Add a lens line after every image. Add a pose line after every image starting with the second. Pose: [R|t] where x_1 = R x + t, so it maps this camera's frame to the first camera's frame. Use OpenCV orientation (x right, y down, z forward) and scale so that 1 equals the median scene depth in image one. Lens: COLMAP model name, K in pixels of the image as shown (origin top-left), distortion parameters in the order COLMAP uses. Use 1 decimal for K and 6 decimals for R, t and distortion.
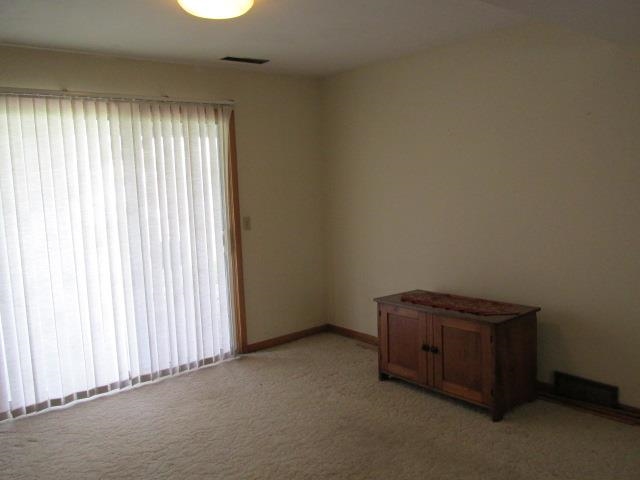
lens RADIAL K [[529.5, 0, 320.5], [0, 529.5, 239.5], [0, 0, 1]] dist [-0.037266, 0.007830]
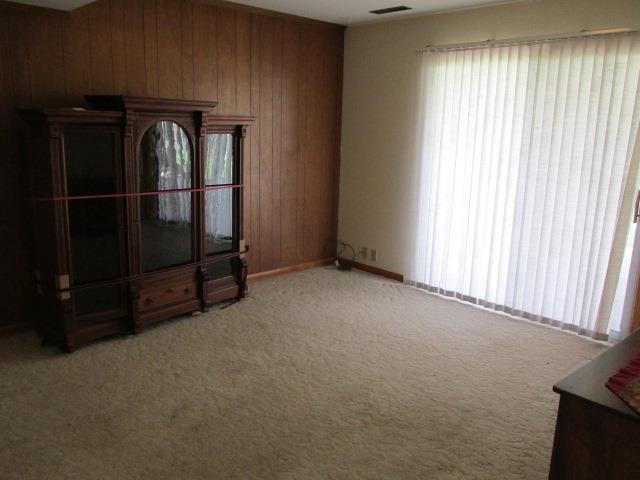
lens RADIAL K [[529.5, 0, 320.4], [0, 529.5, 239.5], [0, 0, 1]] dist [-0.037266, 0.007830]
pose [[0.061218, 0.252725, -0.965599, 0.673883], [-0.139710, 0.960060, 0.242418, -0.084447], [0.988298, 0.120064, 0.094081, 0.534073]]
